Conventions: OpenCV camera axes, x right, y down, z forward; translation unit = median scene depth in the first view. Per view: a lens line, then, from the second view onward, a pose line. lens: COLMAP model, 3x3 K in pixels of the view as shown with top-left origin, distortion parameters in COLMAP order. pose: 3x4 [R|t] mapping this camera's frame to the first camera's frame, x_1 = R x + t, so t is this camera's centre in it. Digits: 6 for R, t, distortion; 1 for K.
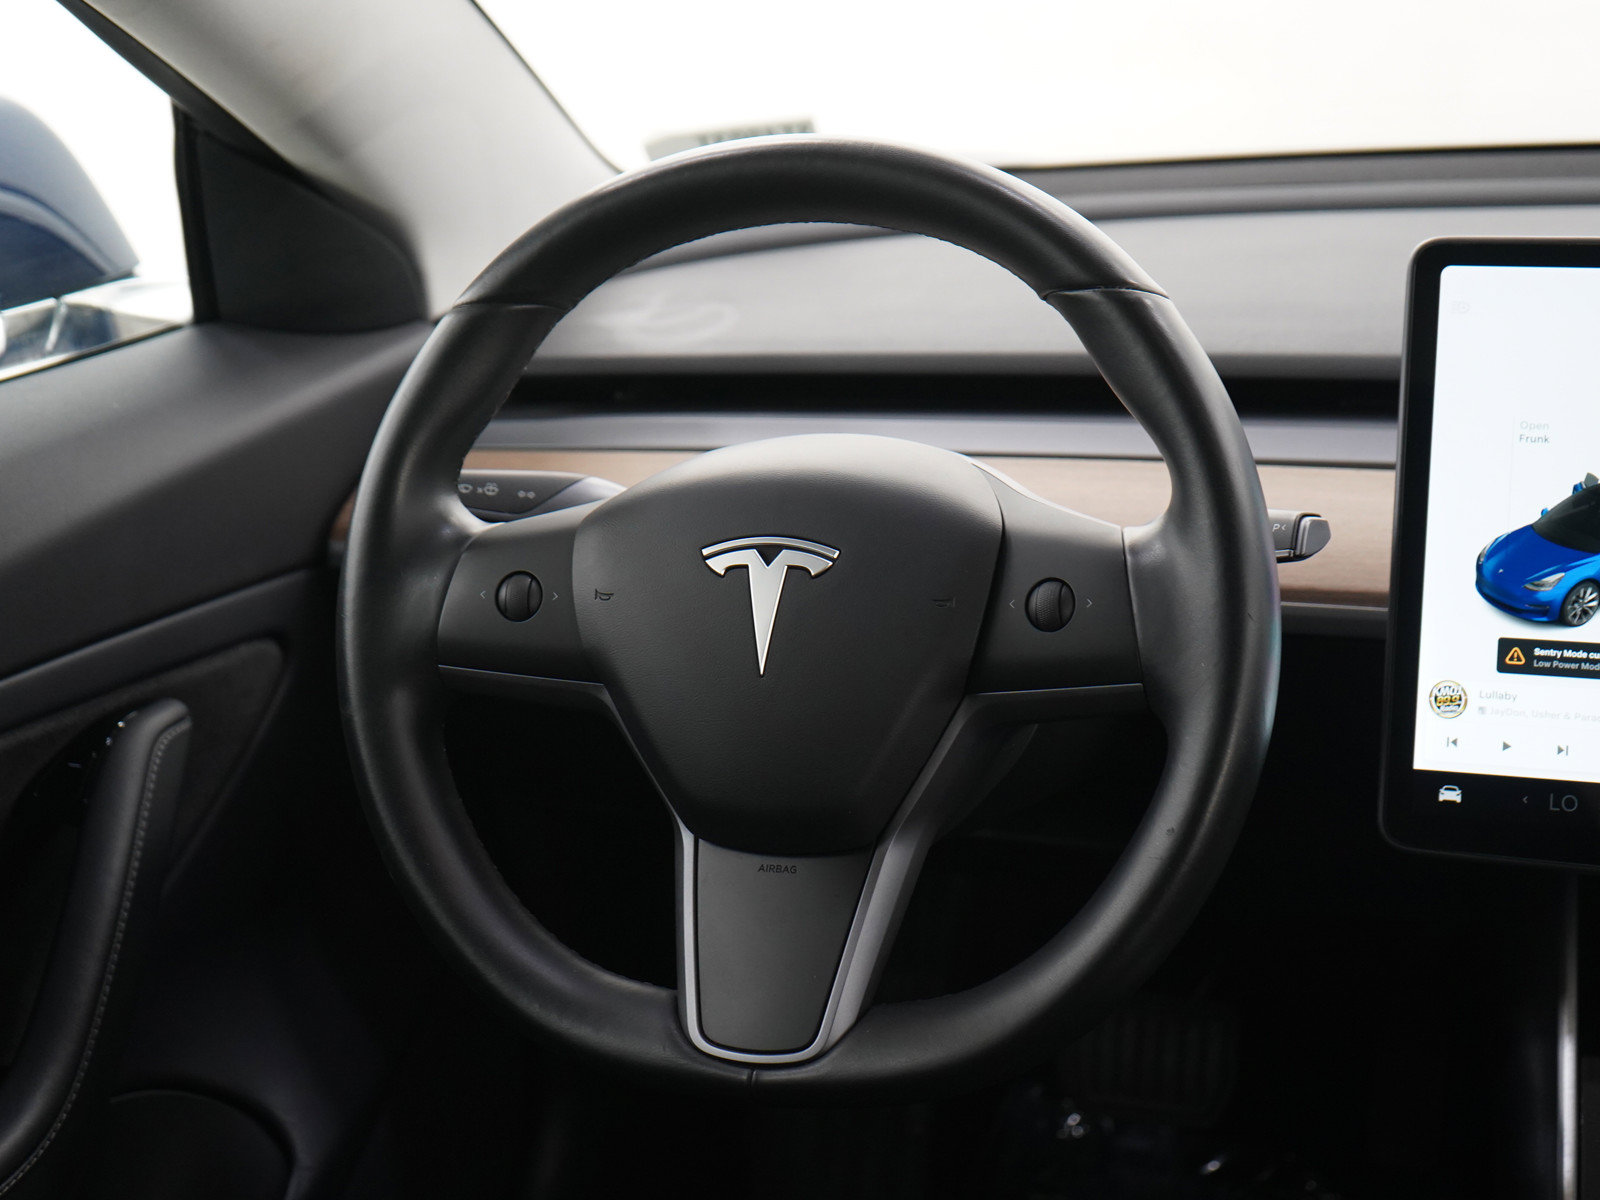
lens RADIAL K [[2384.5, 0, 798.6], [0, 2384.5, 603.3], [0, 0, 1]] dist [-0.020460, 0.000000]
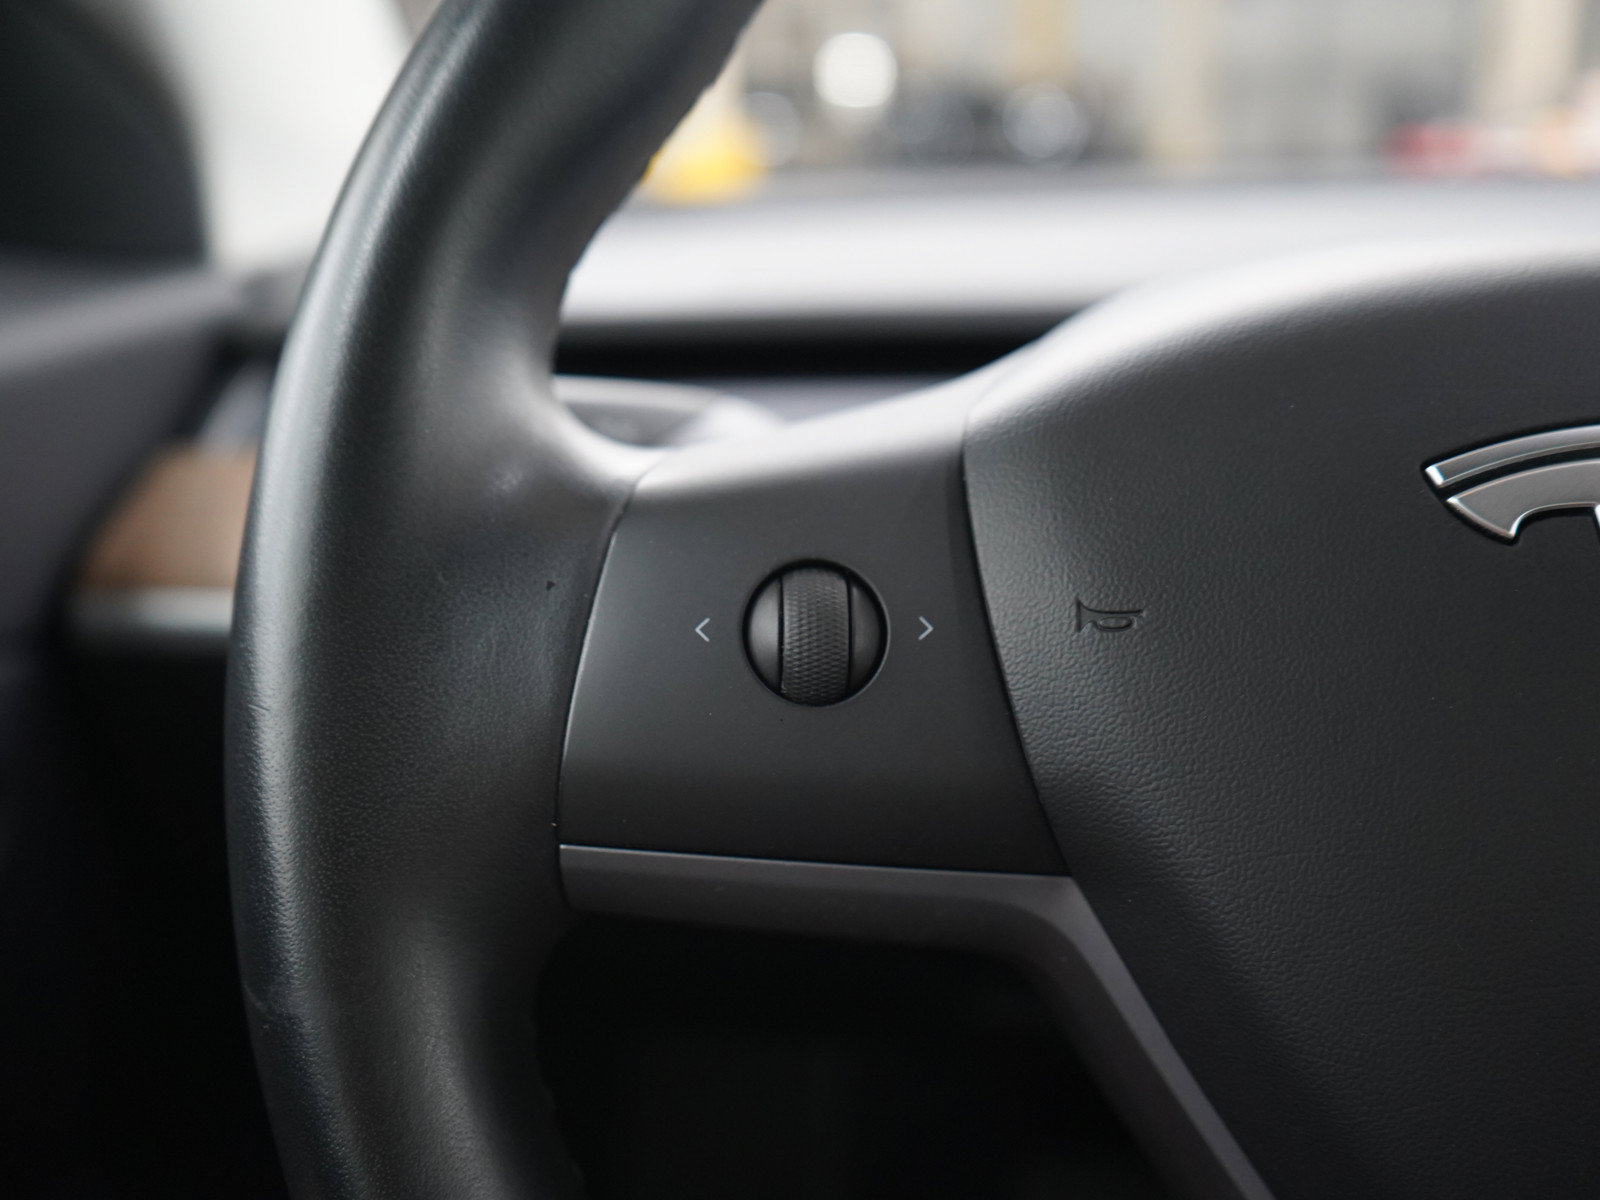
lens RADIAL K [[1465.0, 0, 804.2], [0, 1465.0, 587.9], [0, 0, 1]] dist [0.019518, 0.000000]
pose [[0.974743, -0.036633, 0.220305, -0.164697], [0.042177, 0.998900, -0.020514, -0.005148], [-0.219311, 0.029288, 0.975215, 0.800670]]
